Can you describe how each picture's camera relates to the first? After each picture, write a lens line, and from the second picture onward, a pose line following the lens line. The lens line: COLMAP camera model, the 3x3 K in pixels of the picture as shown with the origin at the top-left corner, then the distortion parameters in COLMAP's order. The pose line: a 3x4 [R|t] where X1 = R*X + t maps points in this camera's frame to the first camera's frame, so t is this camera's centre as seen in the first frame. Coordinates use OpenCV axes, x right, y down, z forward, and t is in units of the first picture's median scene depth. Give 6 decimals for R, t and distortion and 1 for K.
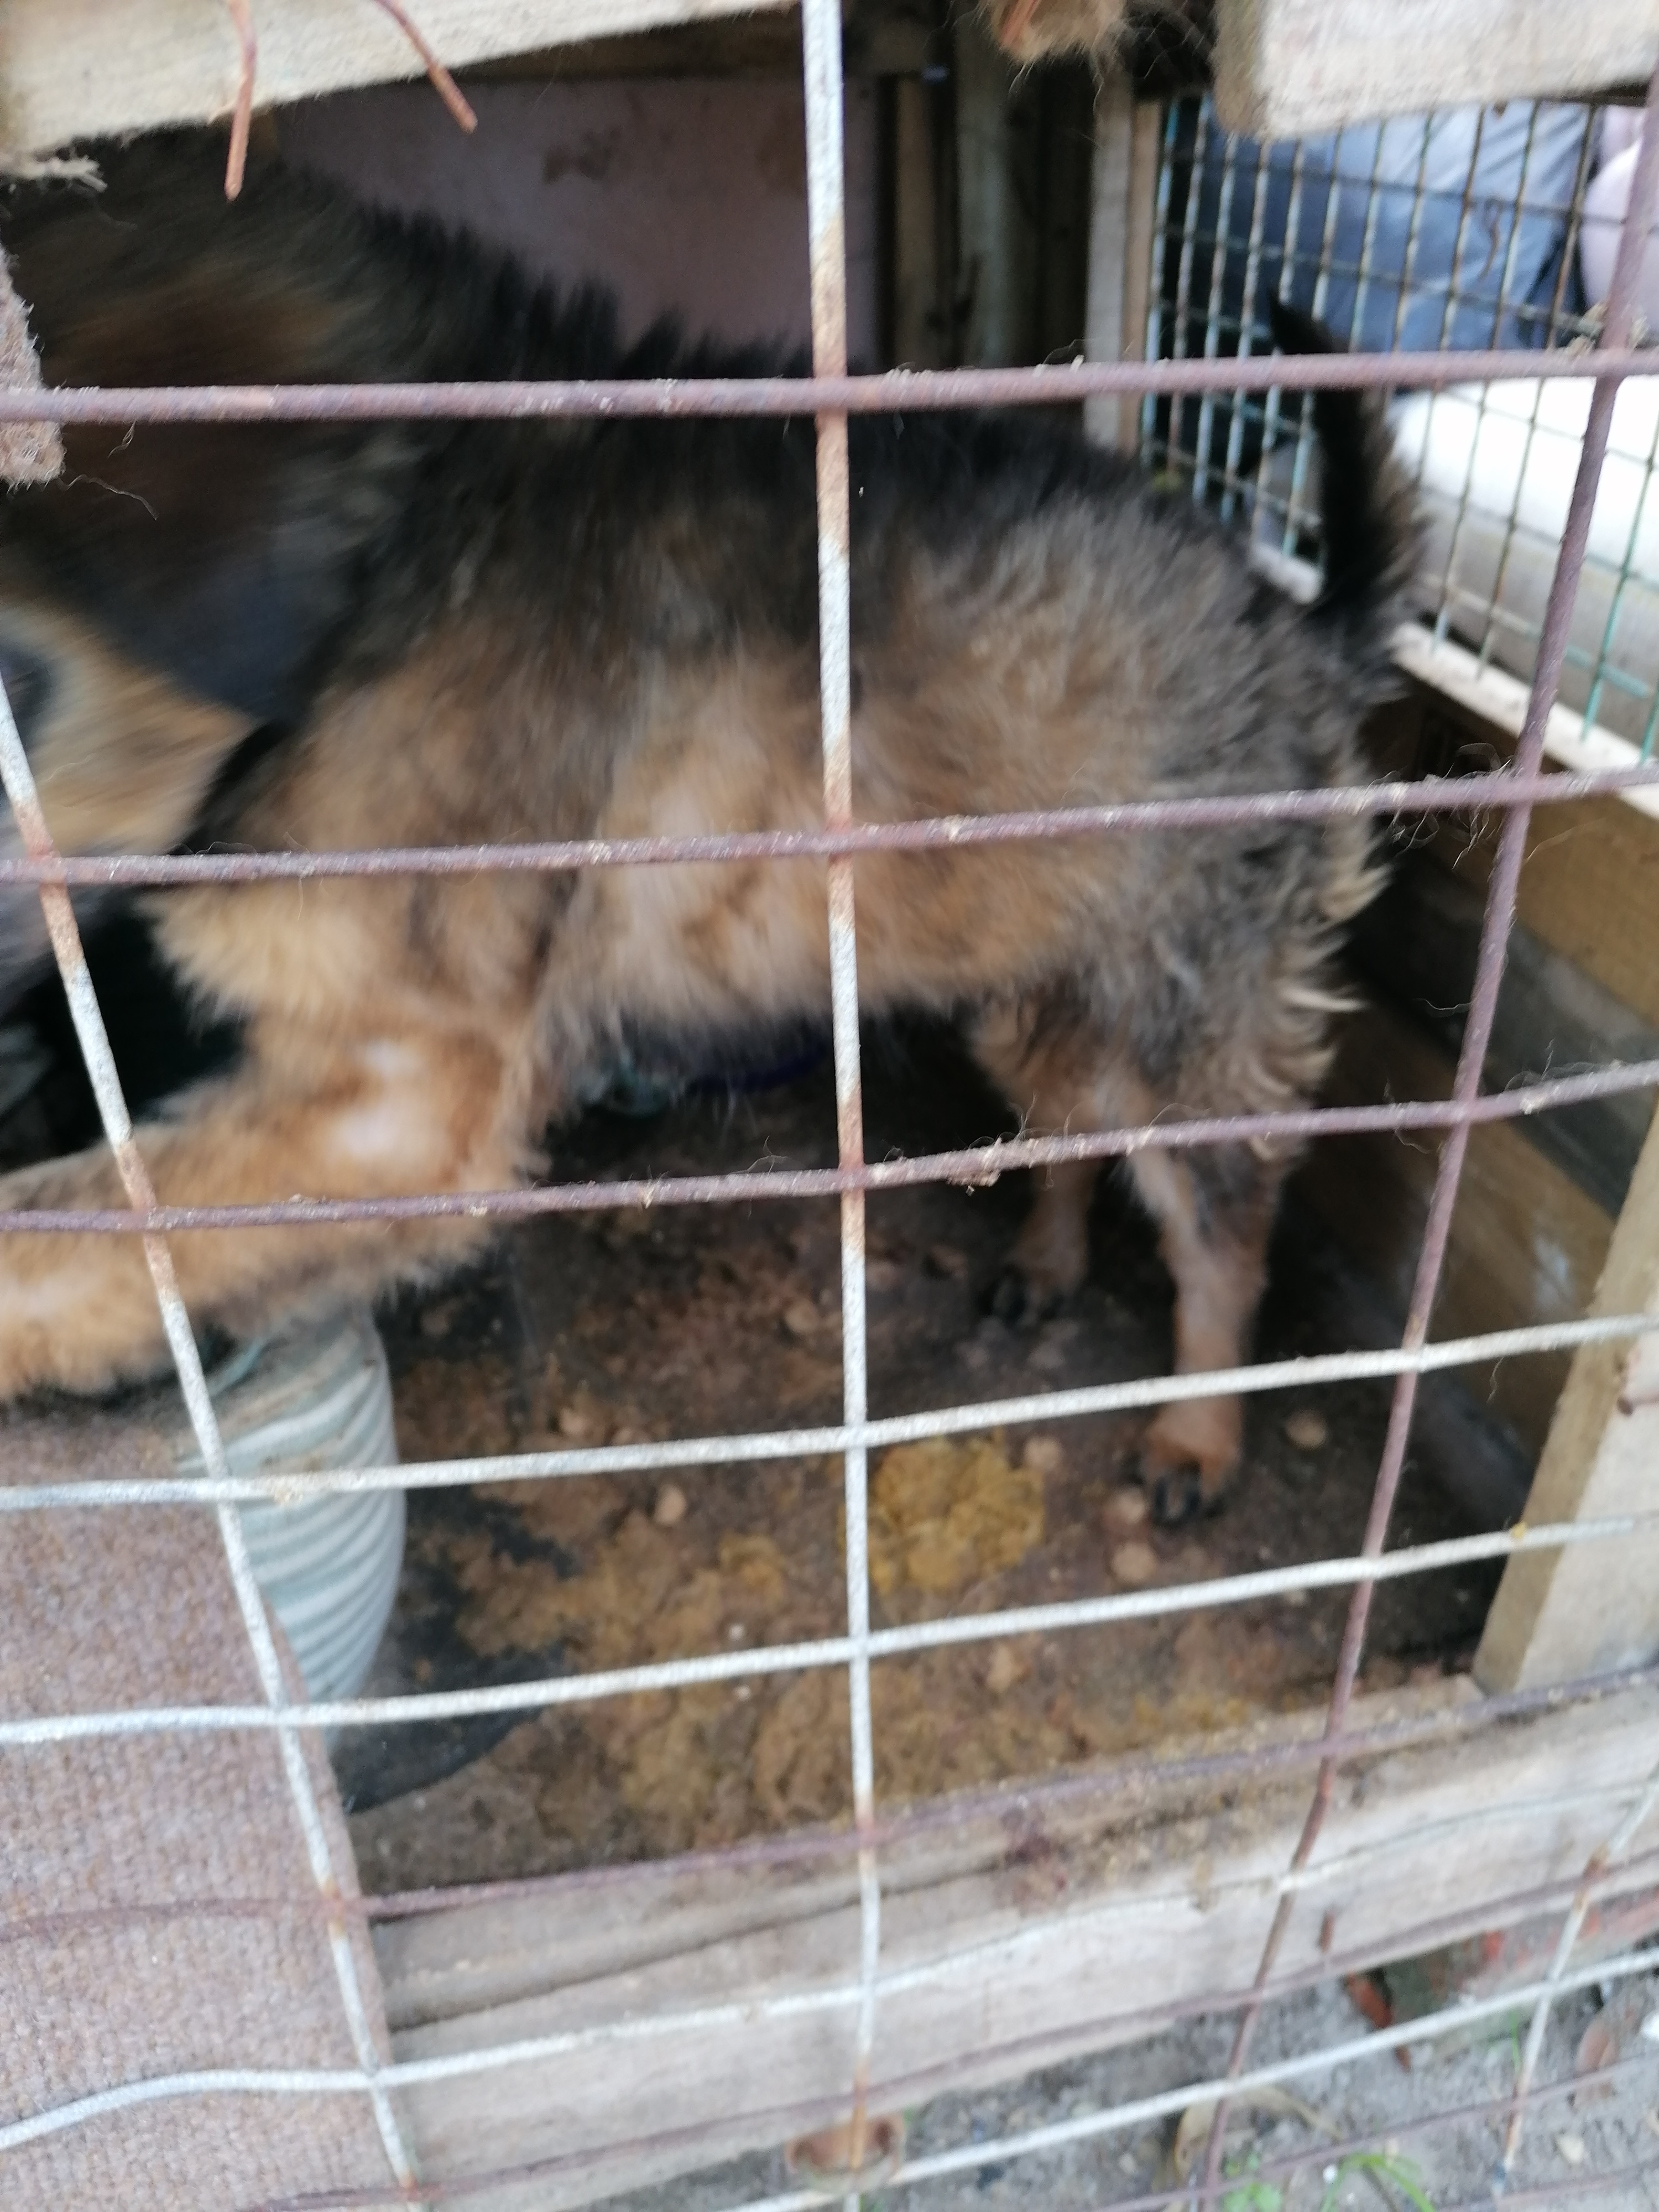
lens RADIAL K [[1733.4, 0, 870.7], [0, 1733.4, 1032.9], [0, 0, 1]] dist [-0.011997, -0.008647]
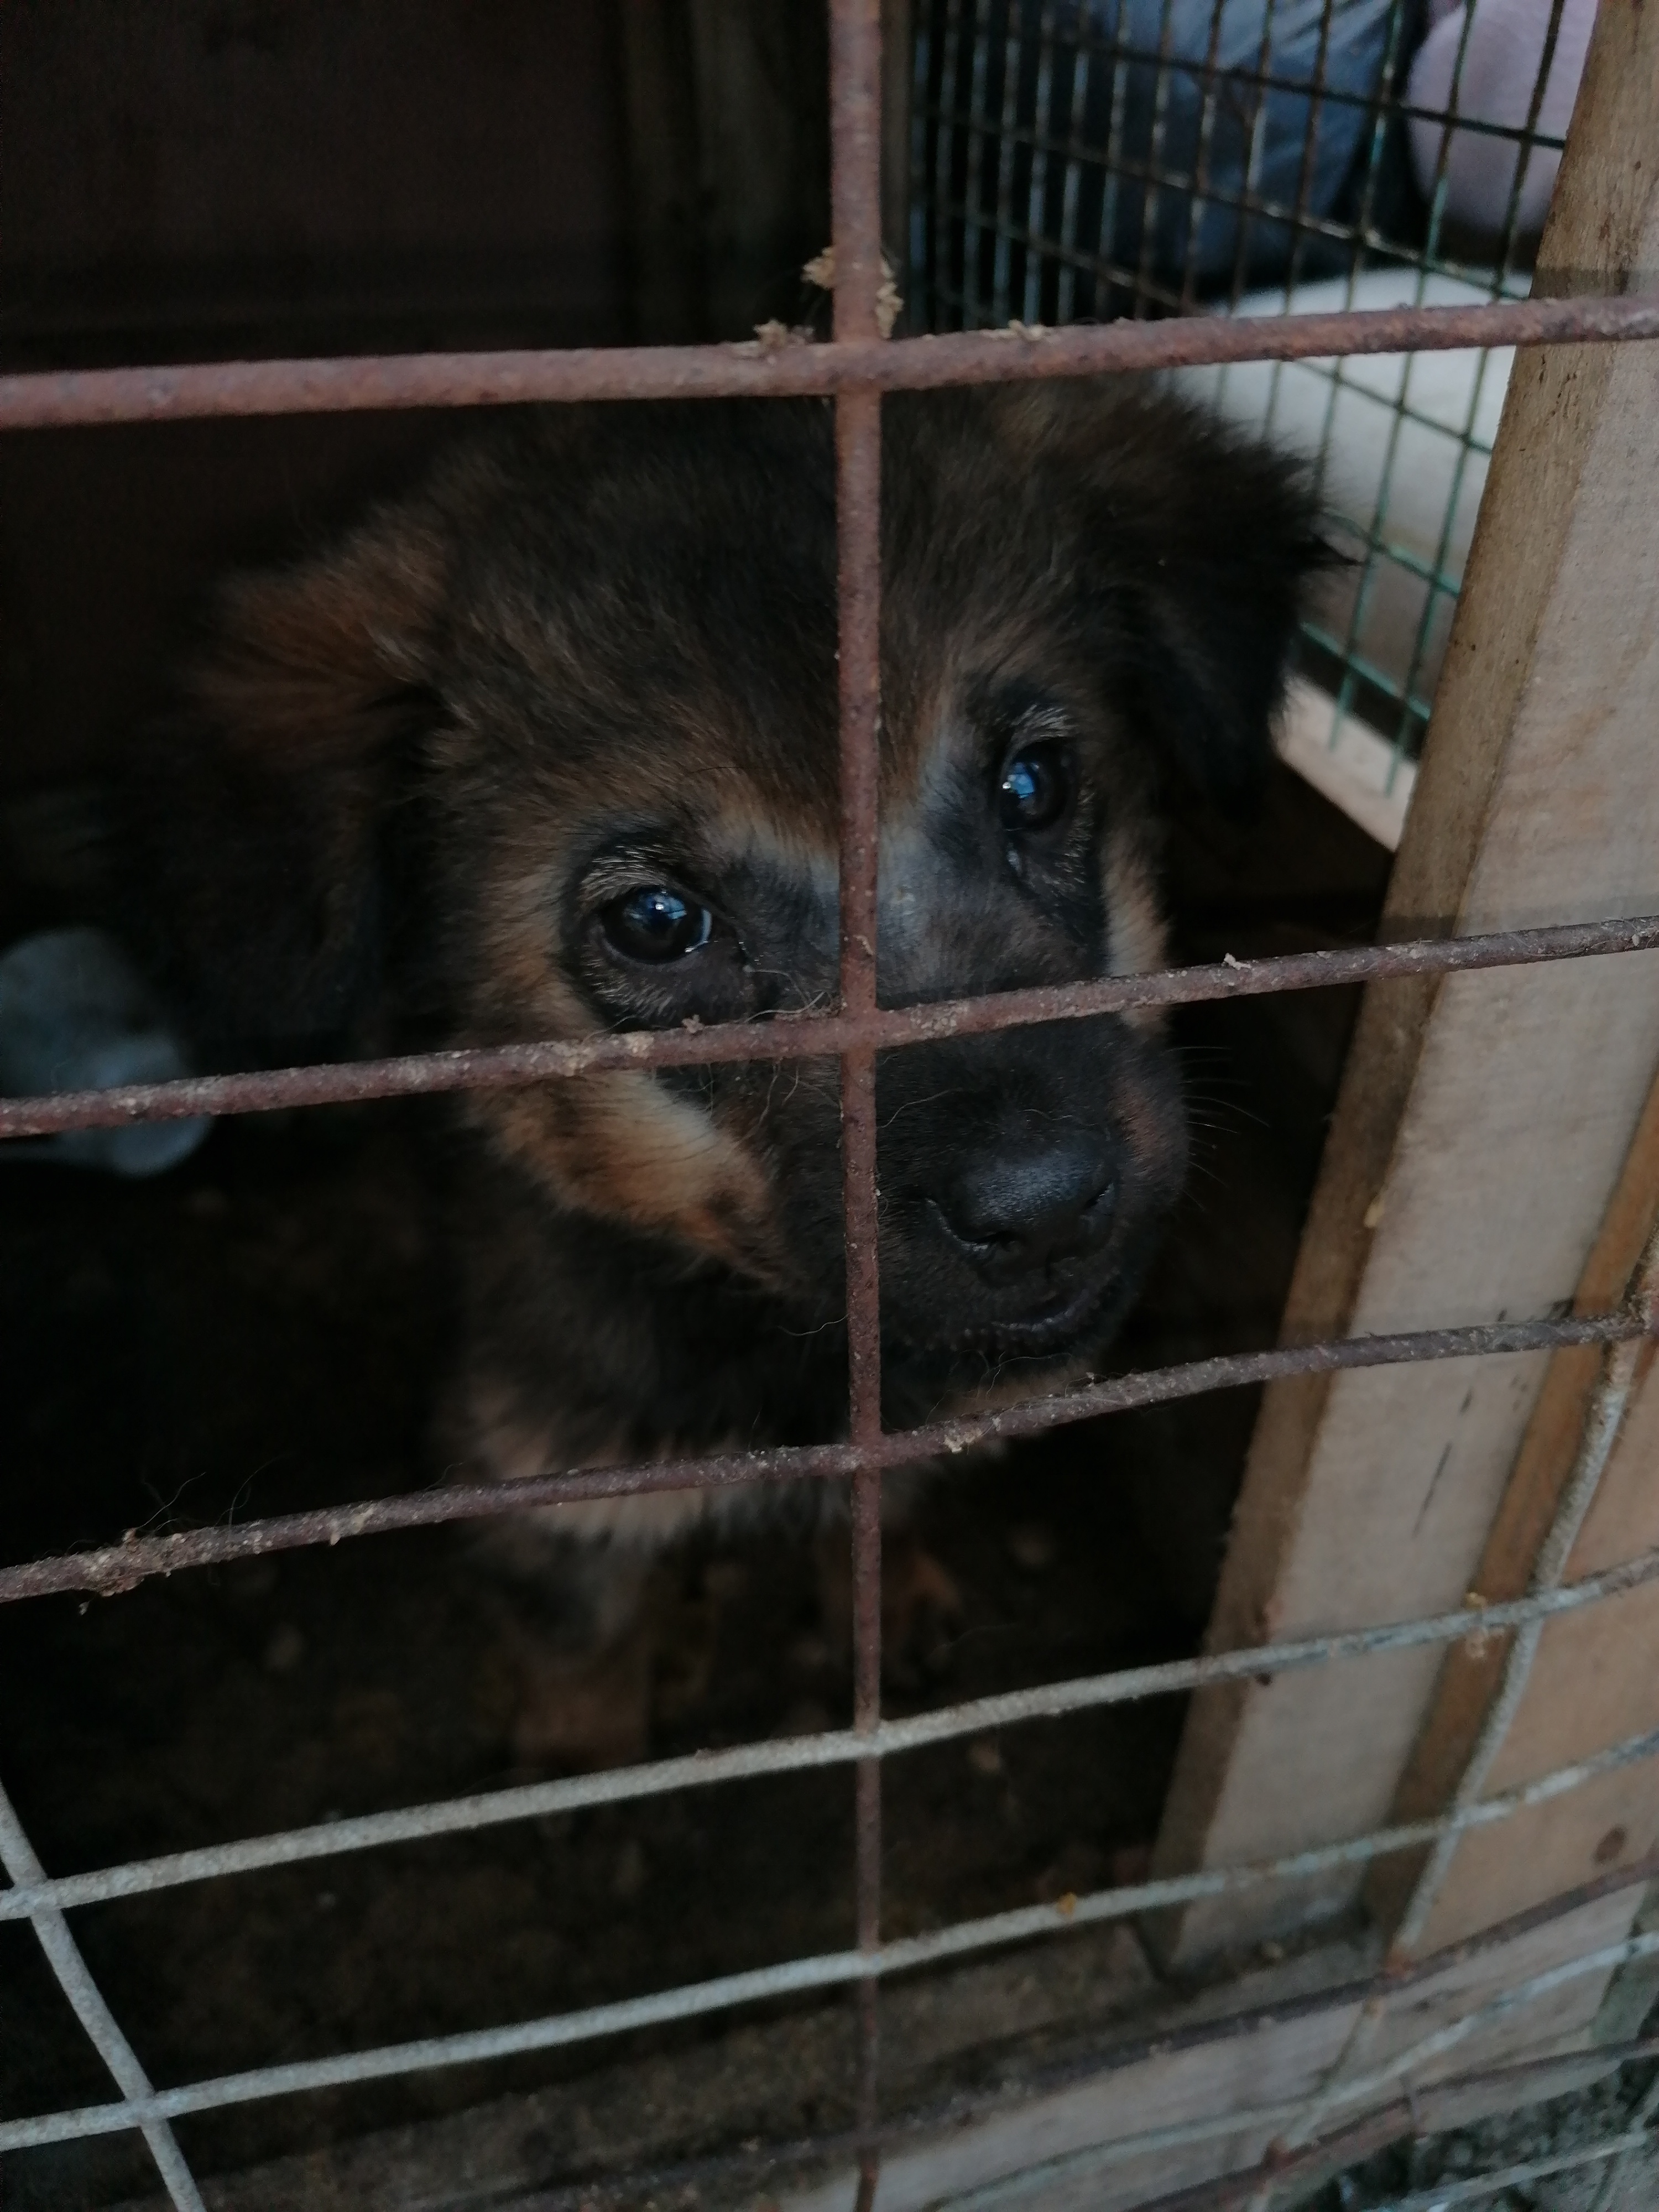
lens RADIAL K [[1733.4, 0, 880.2], [0, 1733.4, 1034.4], [0, 0, 1]] dist [-0.011997, -0.008647]
pose [[0.999664, -0.012265, 0.022855, 0.224453], [0.010867, 0.998118, 0.060350, -0.107794], [-0.023552, -0.060081, 0.997916, 0.219476]]
